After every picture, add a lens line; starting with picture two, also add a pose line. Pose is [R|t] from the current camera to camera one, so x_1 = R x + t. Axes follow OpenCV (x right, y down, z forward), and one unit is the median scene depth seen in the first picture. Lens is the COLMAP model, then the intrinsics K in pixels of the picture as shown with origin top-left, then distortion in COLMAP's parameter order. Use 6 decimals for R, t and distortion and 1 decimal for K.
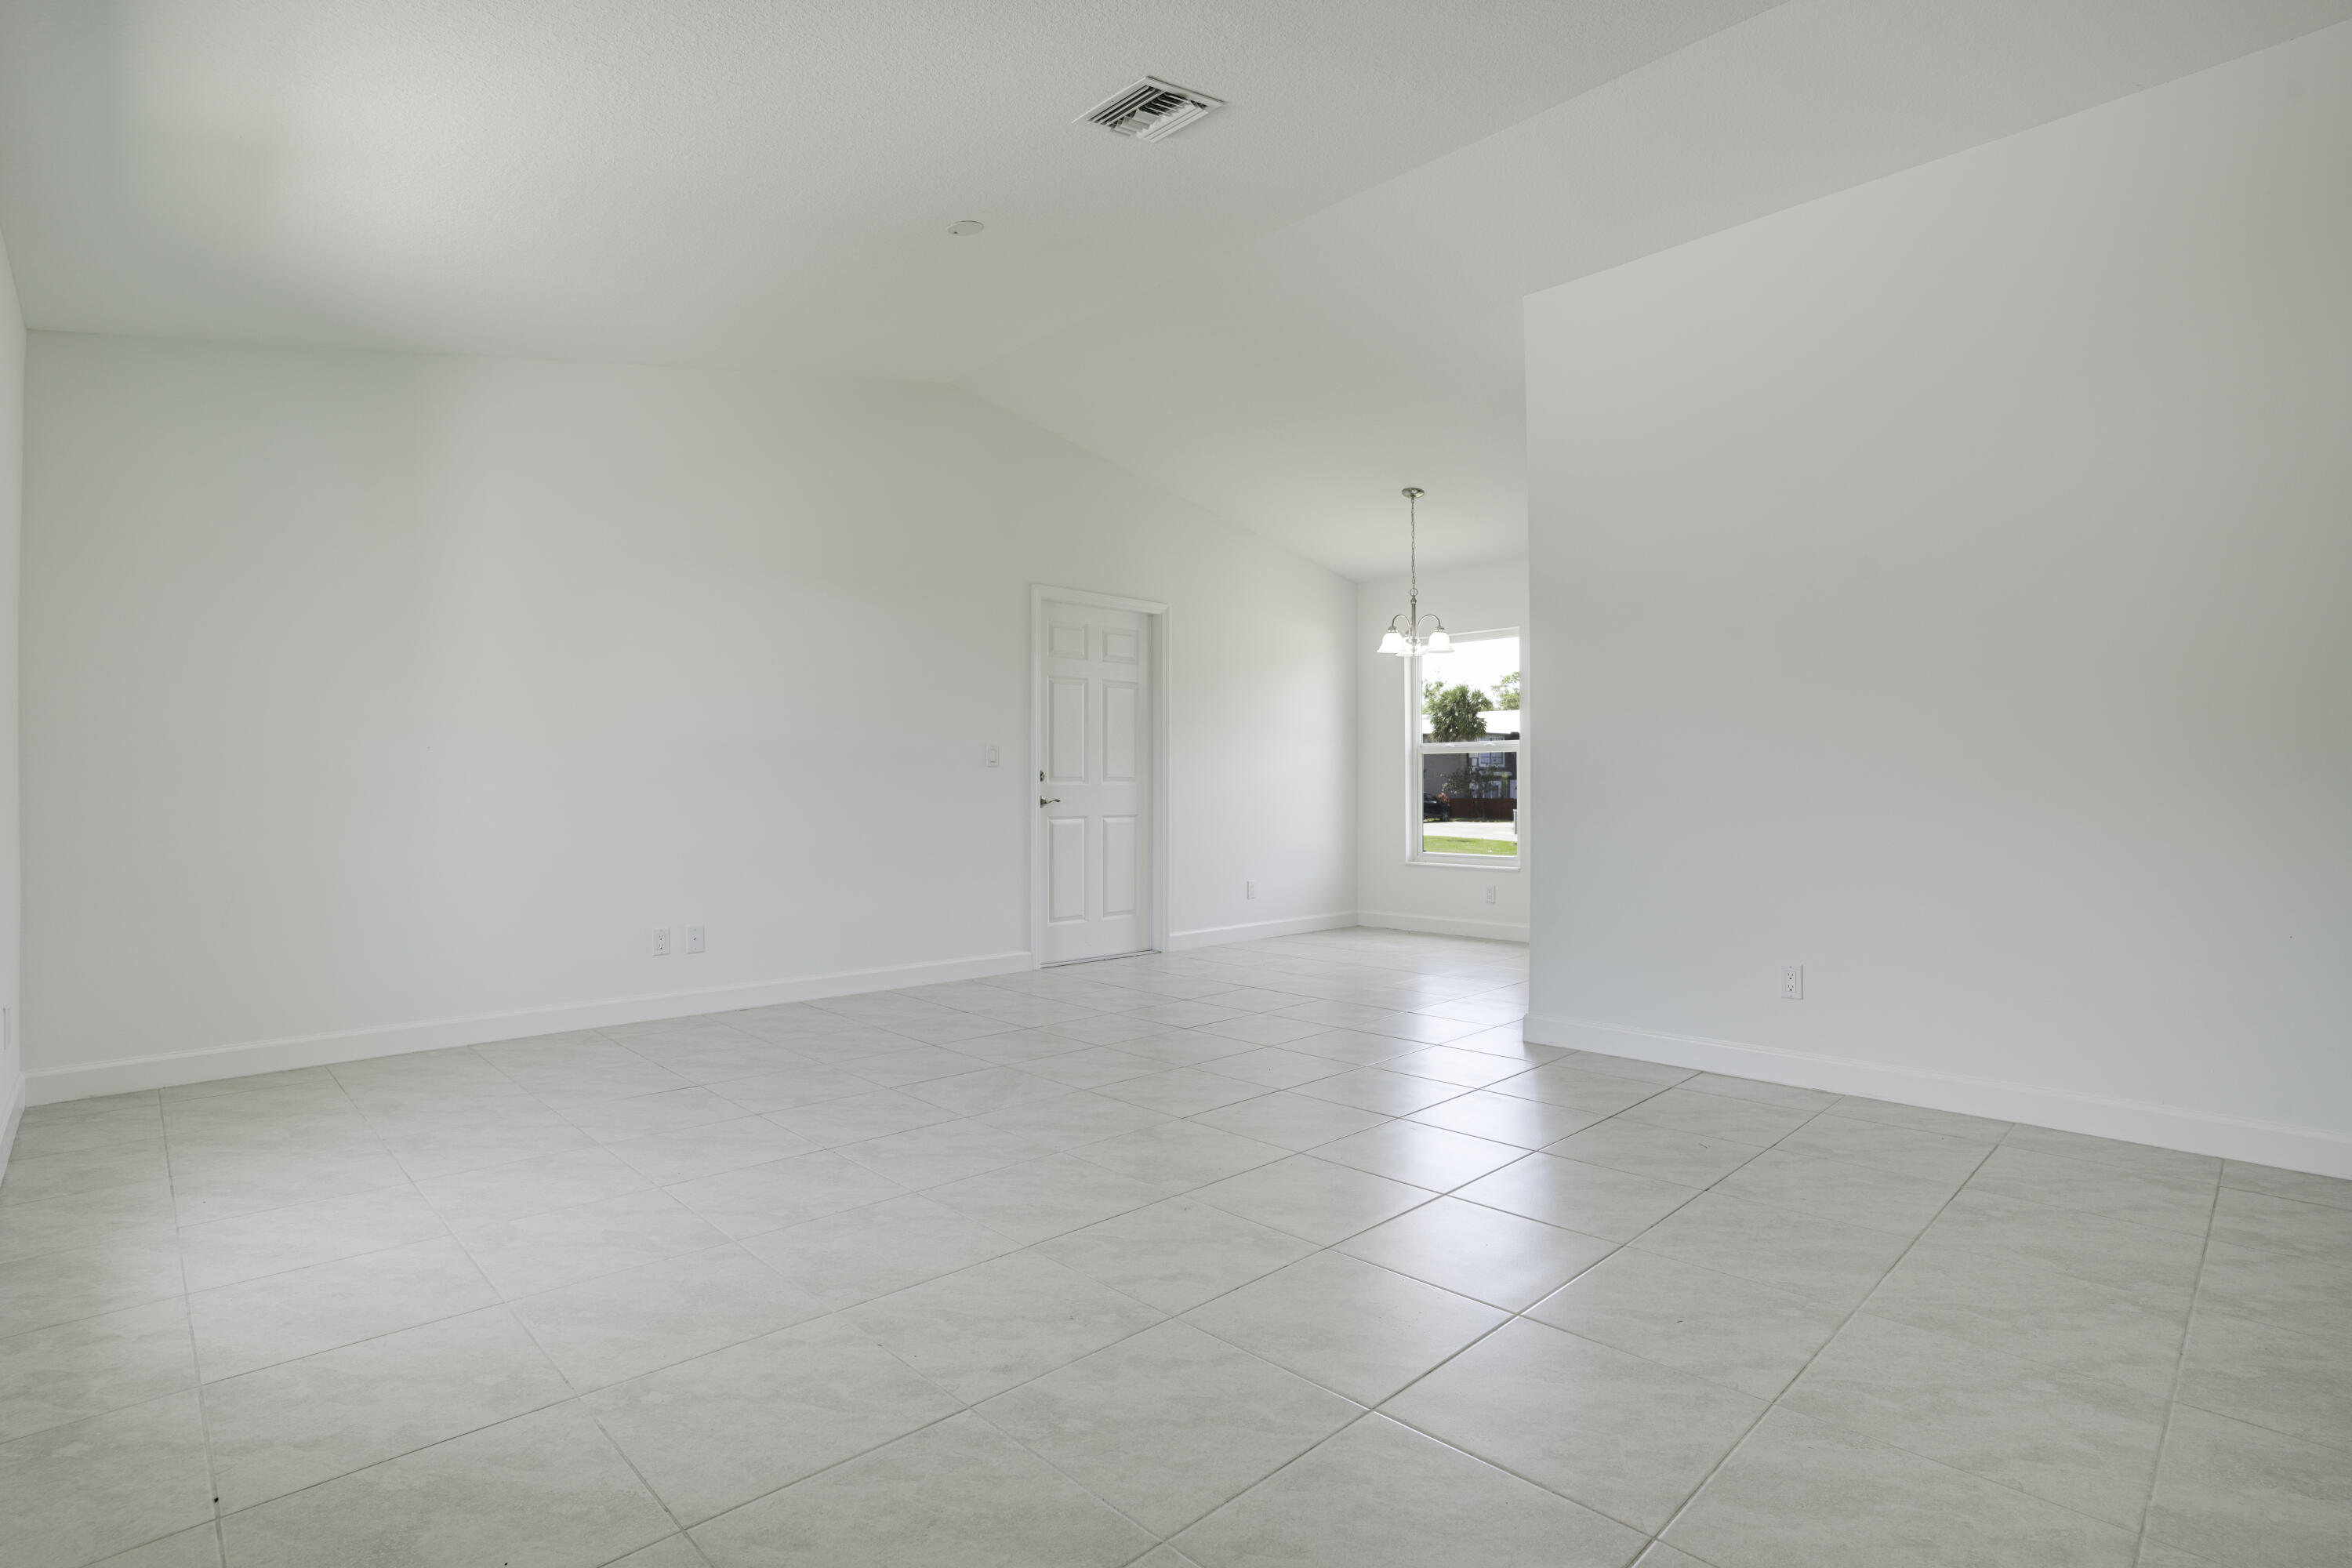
lens RADIAL K [[1149.3, 0, 1183.4], [0, 1149.3, 781.3], [0, 0, 1]] dist [-0.072996, 0.031216]
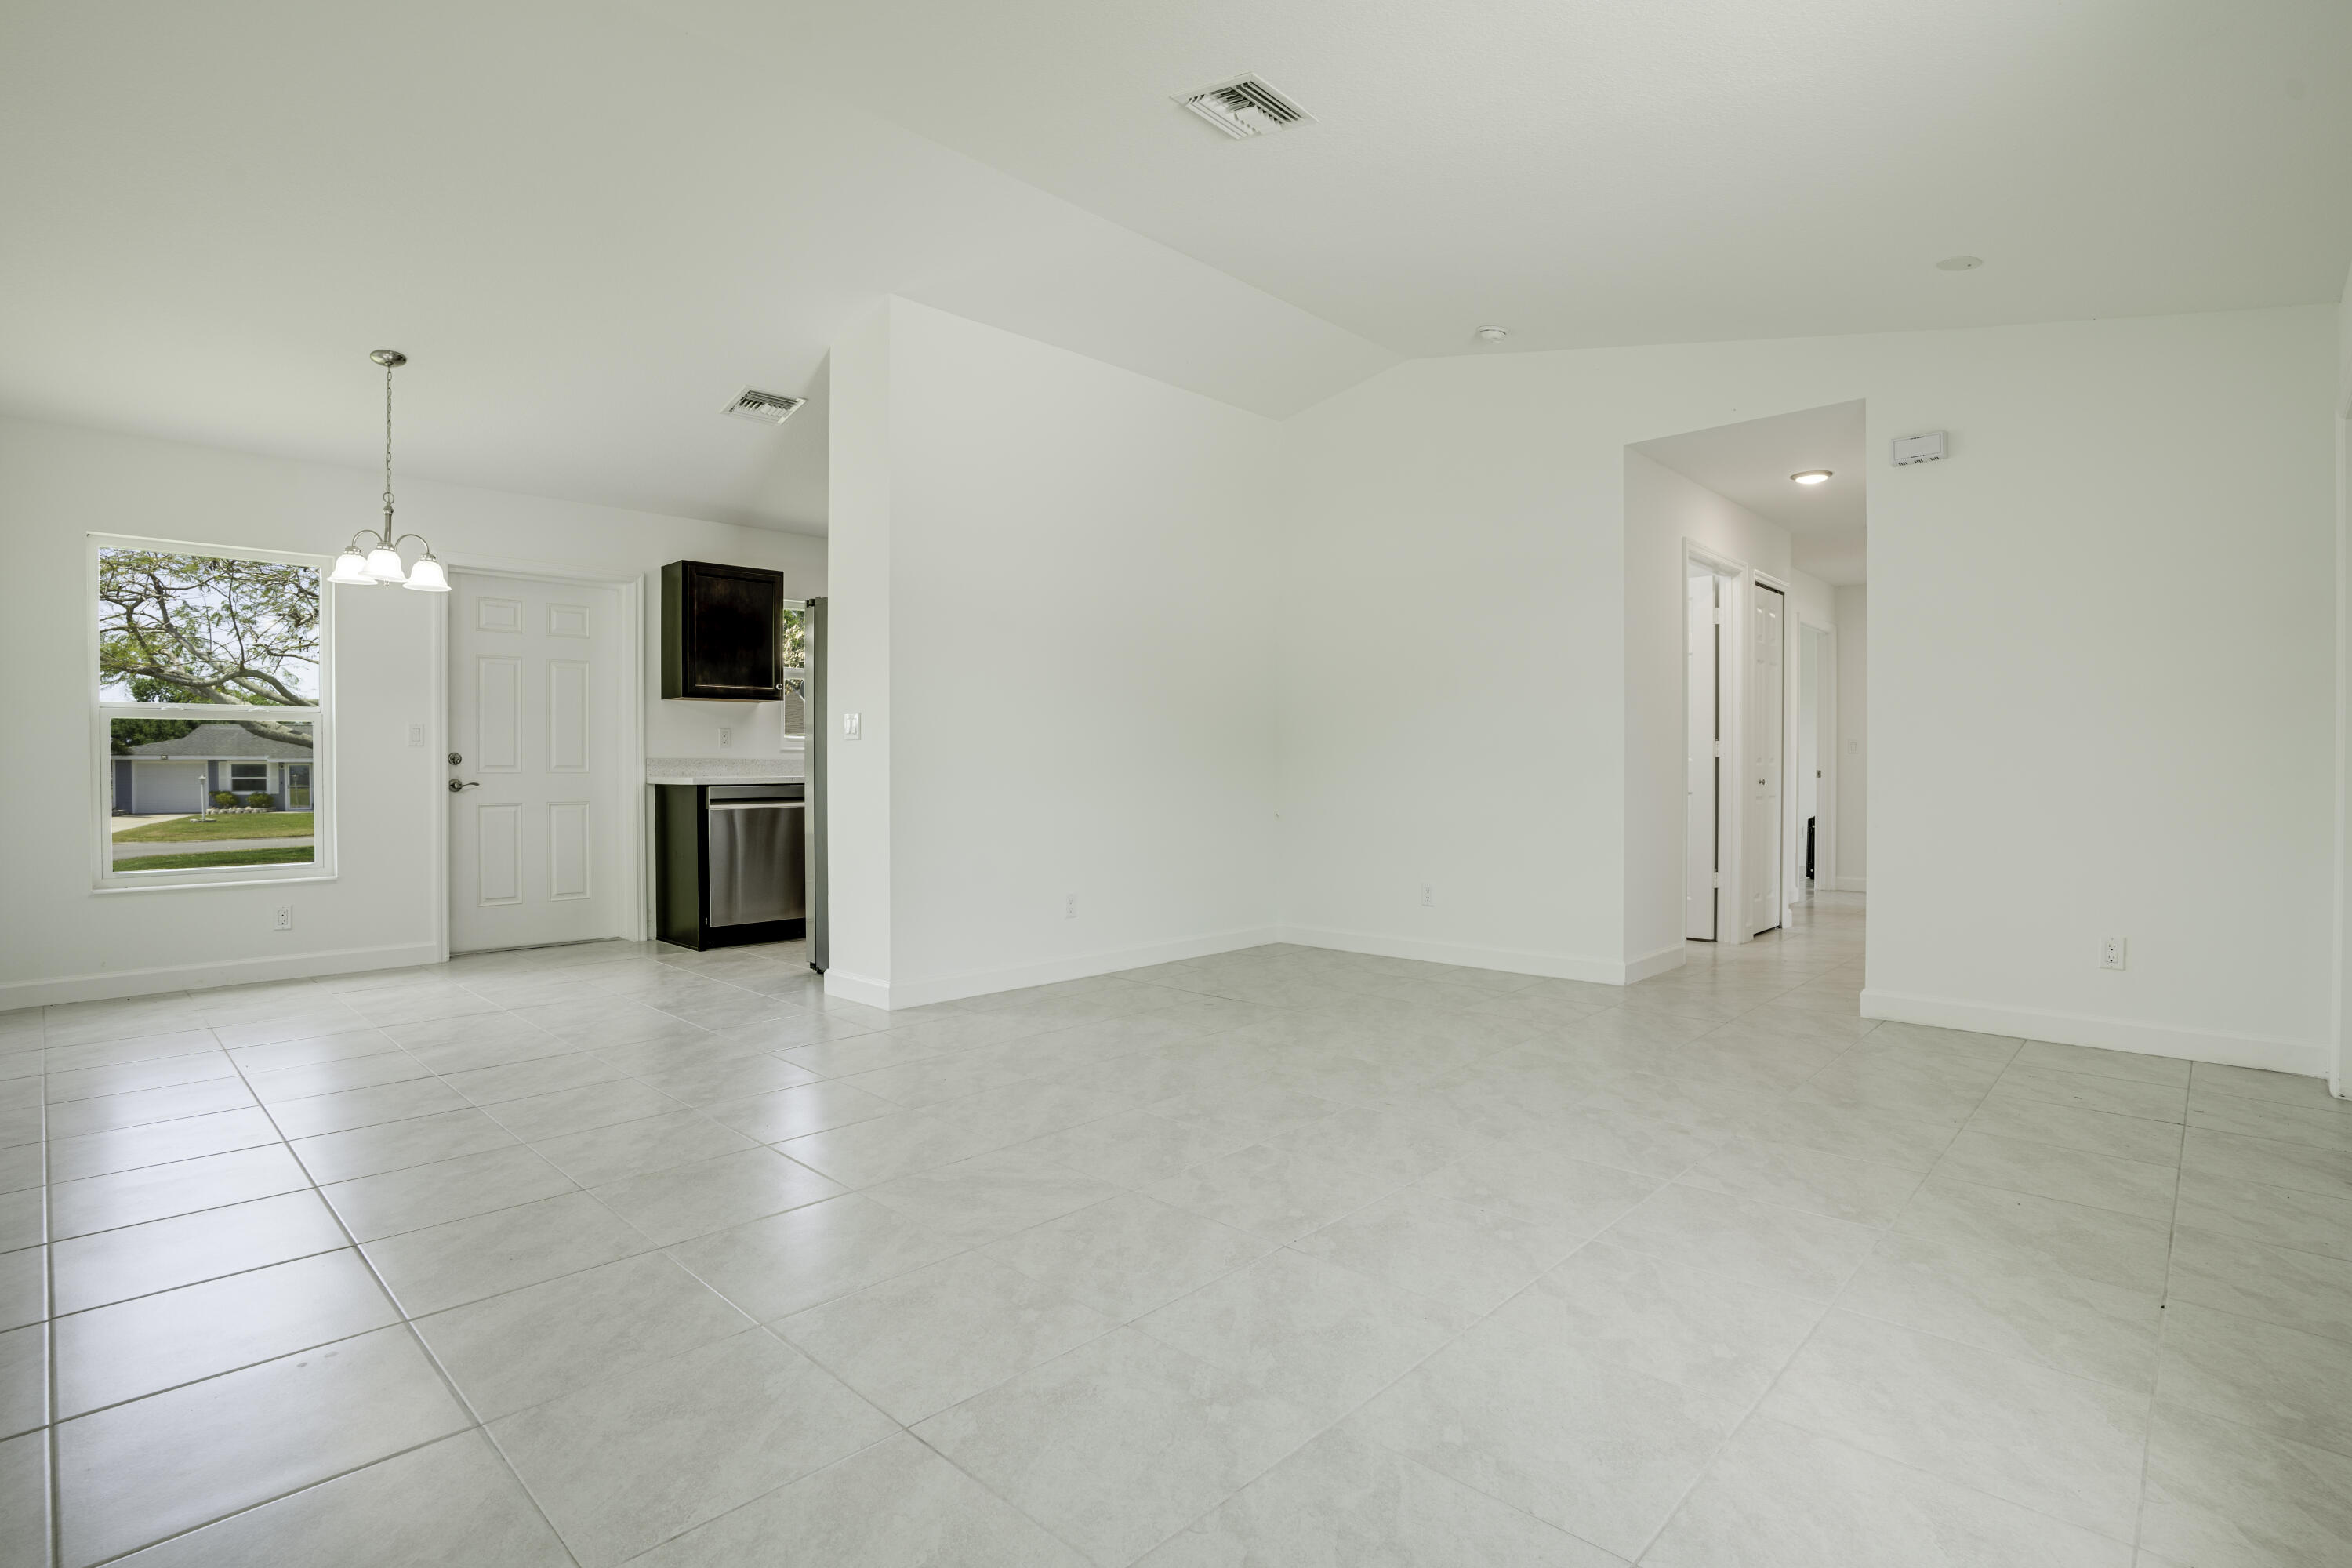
lens RADIAL K [[1149.3, 0, 1183.4], [0, 1149.3, 781.3], [0, 0, 1]] dist [-0.072996, 0.031216]
pose [[-0.045467, -0.009566, 0.998920, -1.794347], [-0.001969, 0.999953, 0.009486, 0.019936], [-0.998964, -0.001536, -0.045484, 1.874846]]
